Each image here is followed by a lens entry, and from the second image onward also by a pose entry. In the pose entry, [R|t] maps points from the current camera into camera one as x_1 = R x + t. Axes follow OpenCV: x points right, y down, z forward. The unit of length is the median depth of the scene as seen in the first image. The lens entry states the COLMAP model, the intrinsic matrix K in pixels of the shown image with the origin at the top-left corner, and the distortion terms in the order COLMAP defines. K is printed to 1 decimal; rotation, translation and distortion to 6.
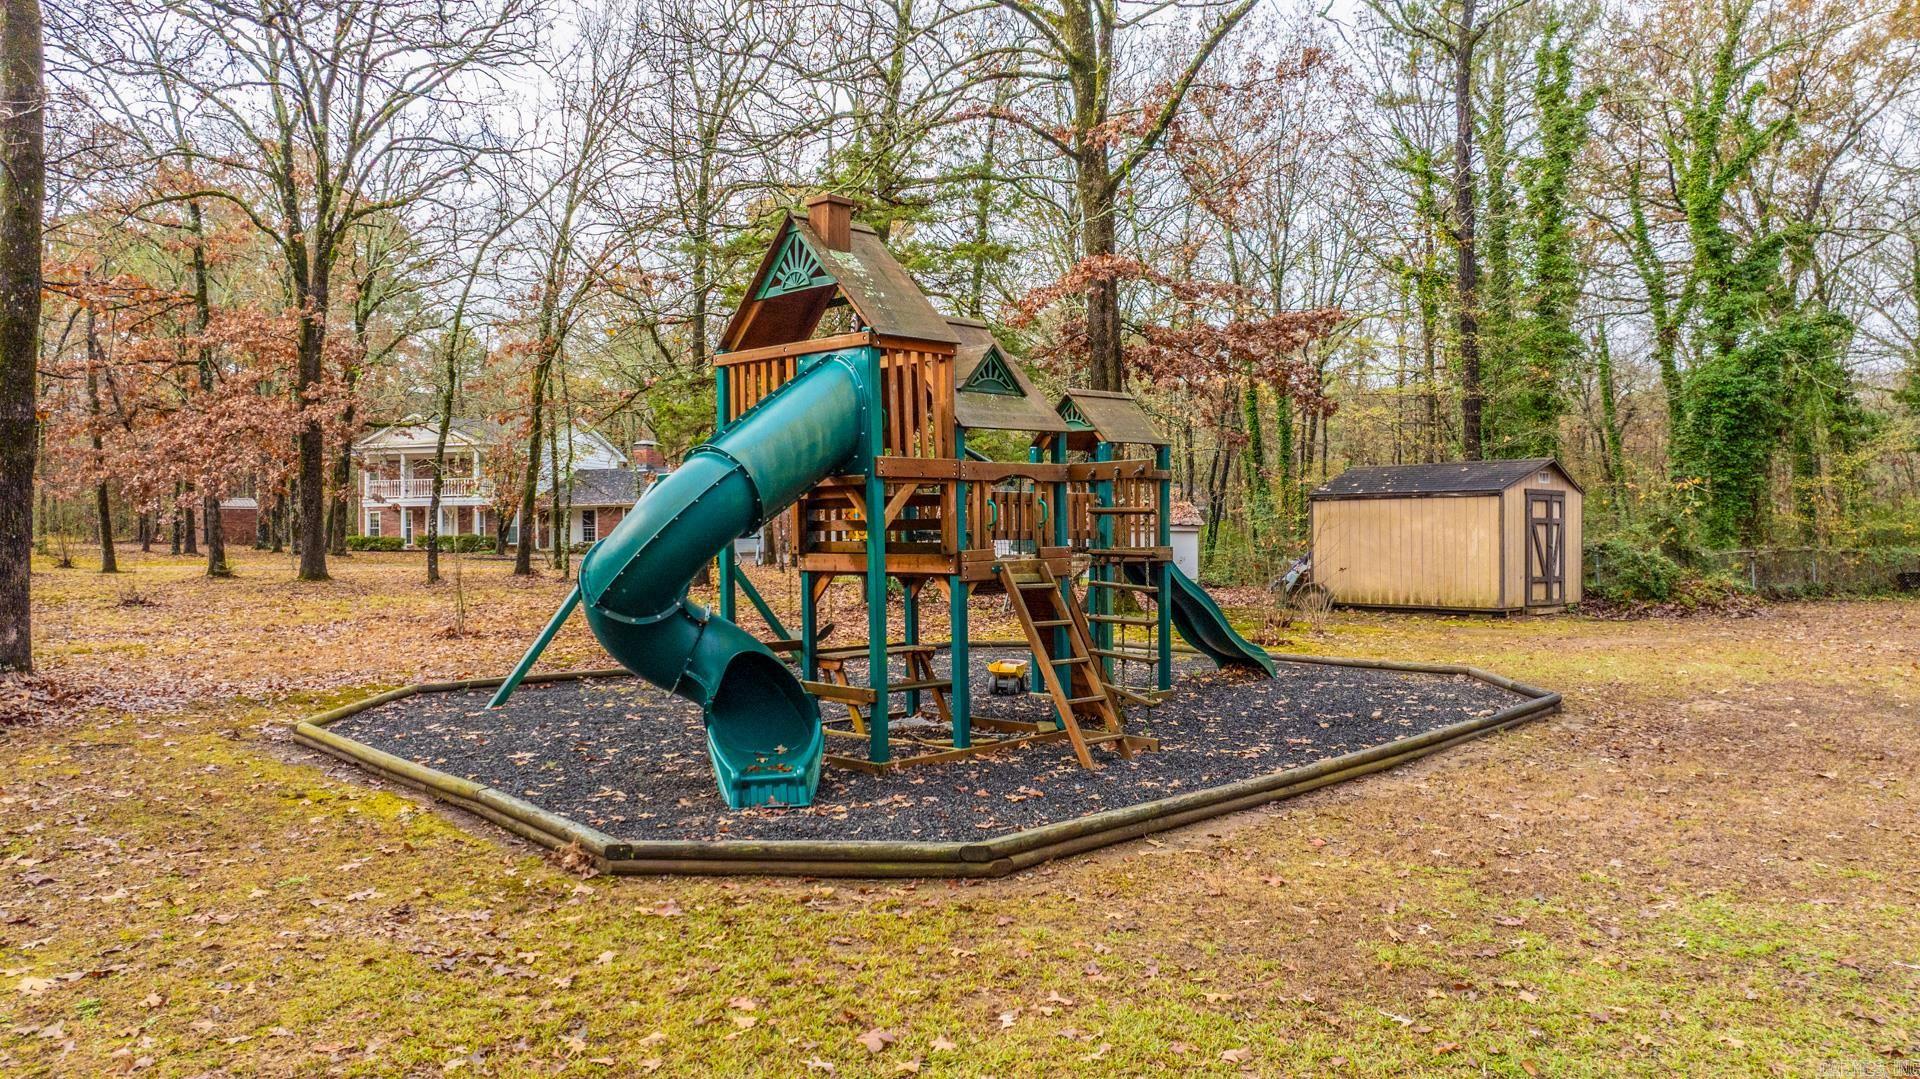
lens RADIAL K [[1363.9, 0, 957.2], [0, 1363.9, 535.2], [0, 0, 1]] dist [-0.105431, 0.138617]
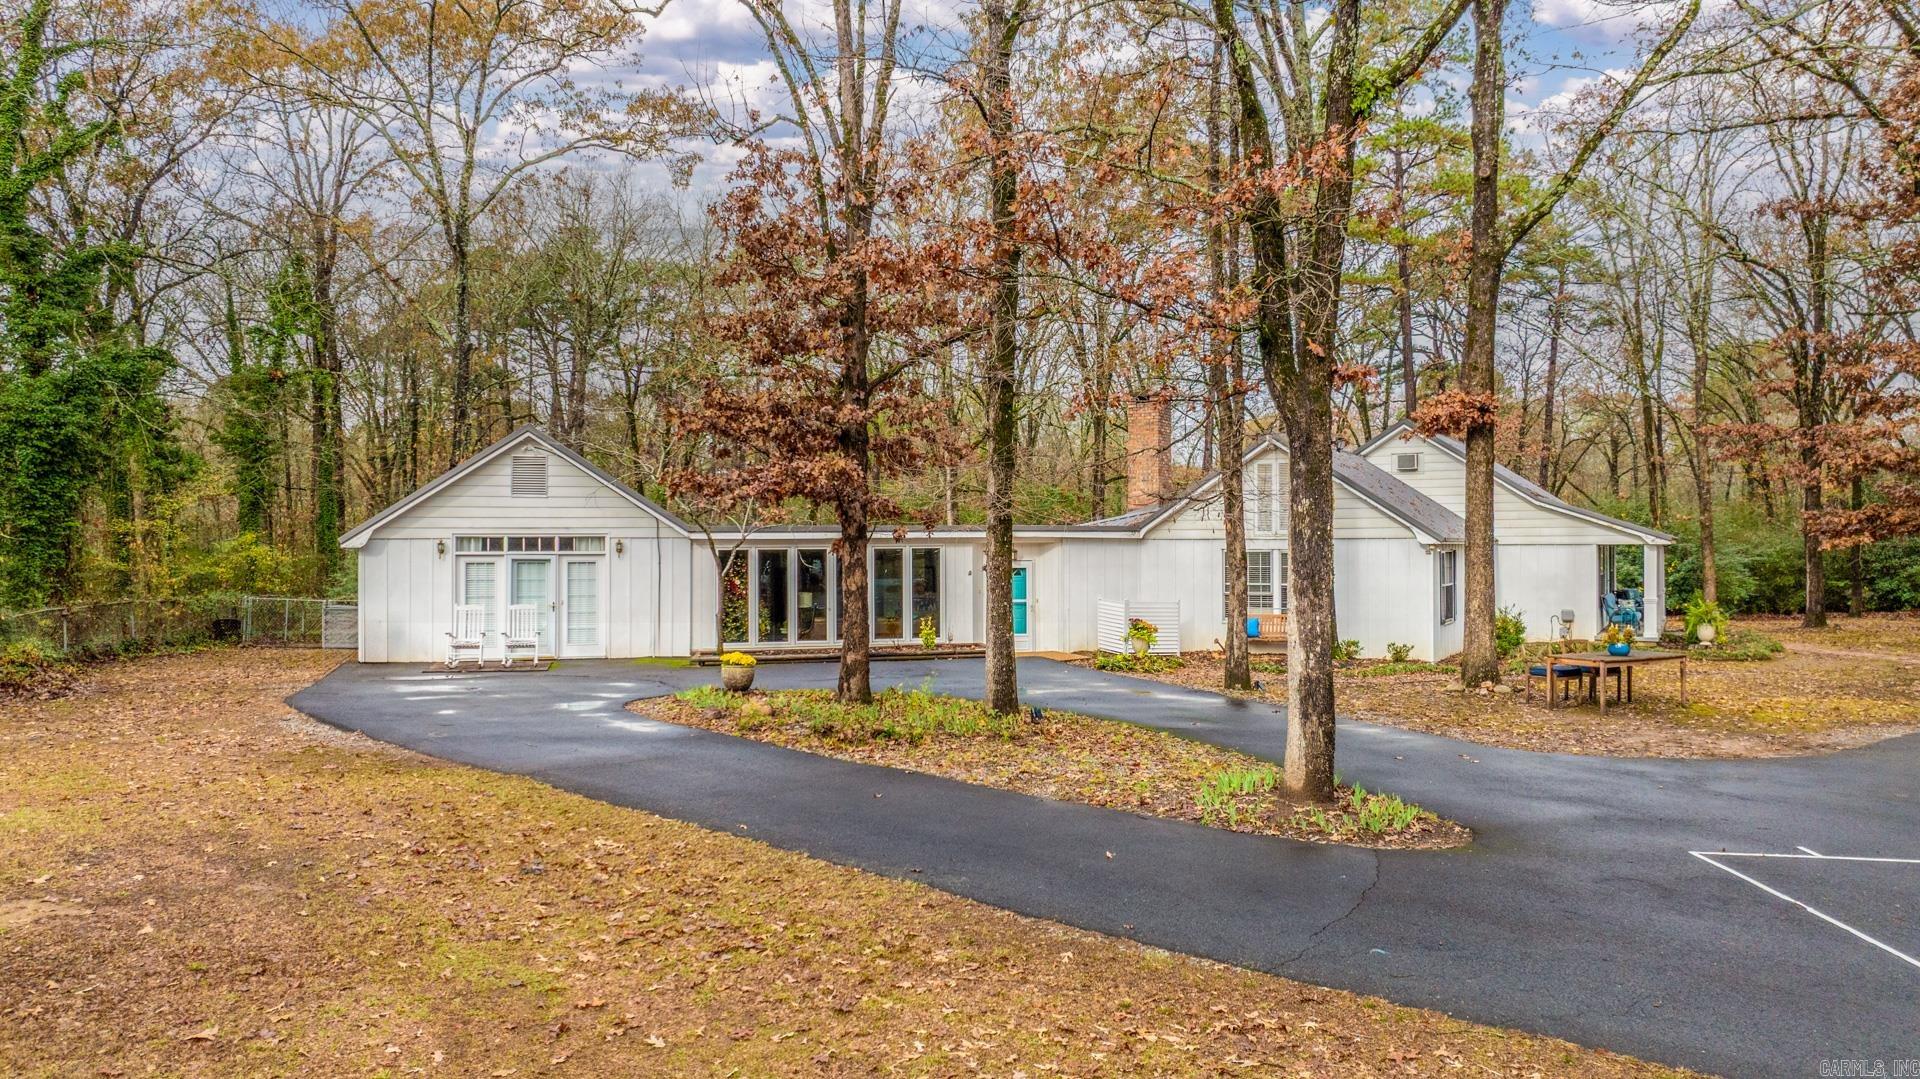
lens RADIAL K [[1363.9, 0, 957.2], [0, 1363.9, 535.2], [0, 0, 1]] dist [-0.105431, 0.138617]
pose [[0.423565, 0.016410, 0.905717, 0.047296], [-0.009542, 0.999861, -0.013654, -0.026159], [-0.905815, -0.002859, 0.423663, 0.095540]]
